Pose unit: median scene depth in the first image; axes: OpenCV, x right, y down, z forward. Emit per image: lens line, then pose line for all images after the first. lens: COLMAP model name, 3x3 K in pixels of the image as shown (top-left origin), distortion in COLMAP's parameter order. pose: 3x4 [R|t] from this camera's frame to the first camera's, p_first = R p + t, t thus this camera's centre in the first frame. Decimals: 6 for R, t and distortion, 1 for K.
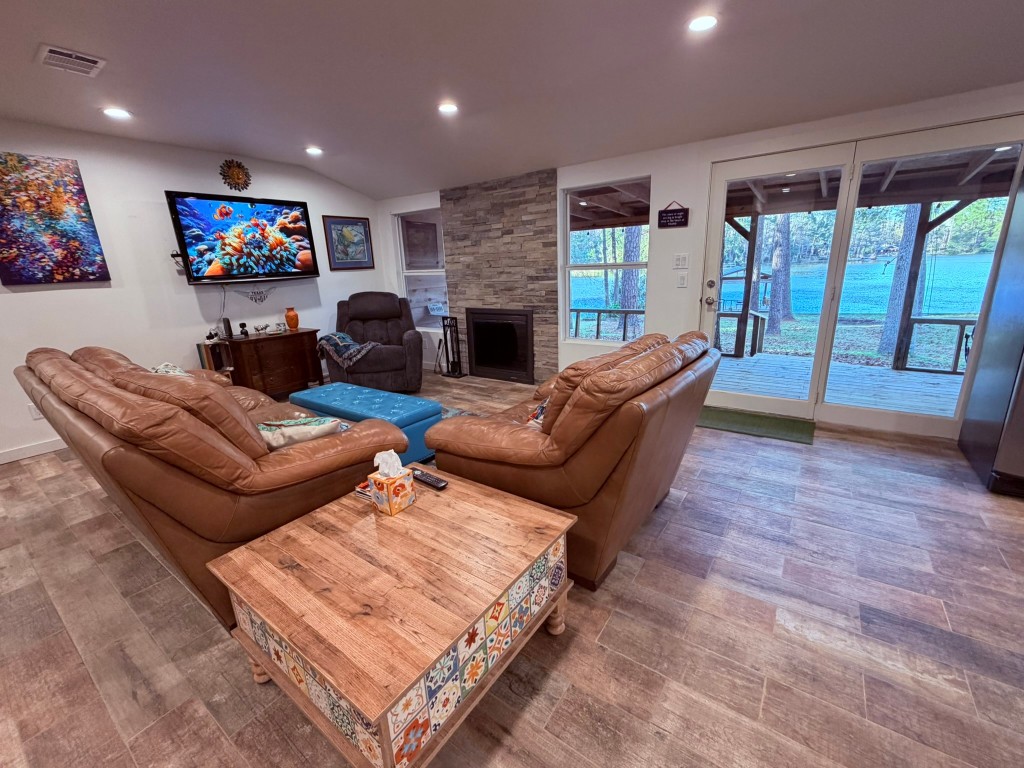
lens RADIAL K [[431.1, 0, 518.0], [0, 431.1, 384.4], [0, 0, 1]] dist [-0.000808, 0.000304]
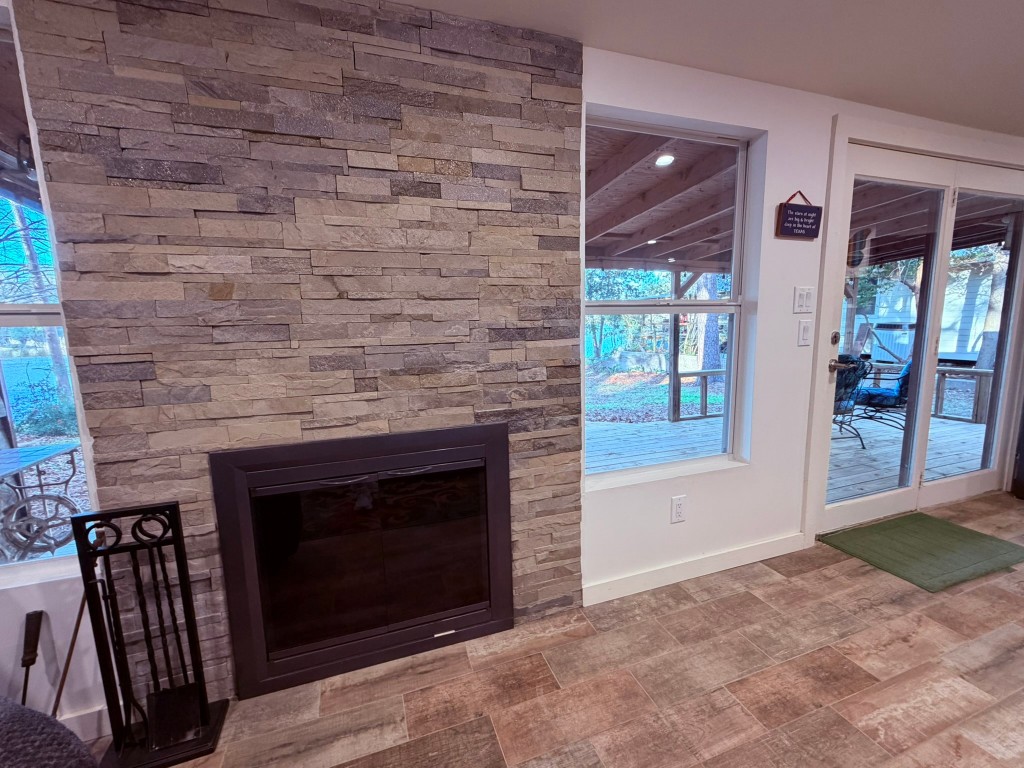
lens RADIAL K [[426.8, 0, 510.0], [0, 426.8, 386.3], [0, 0, 1]] dist [0.002815, 0.000297]
pose [[0.589179, -0.094133, 0.802501, -0.239950], [0.215807, 0.975443, -0.044022, -0.185673], [-0.778650, 0.199122, 0.595025, 0.786178]]
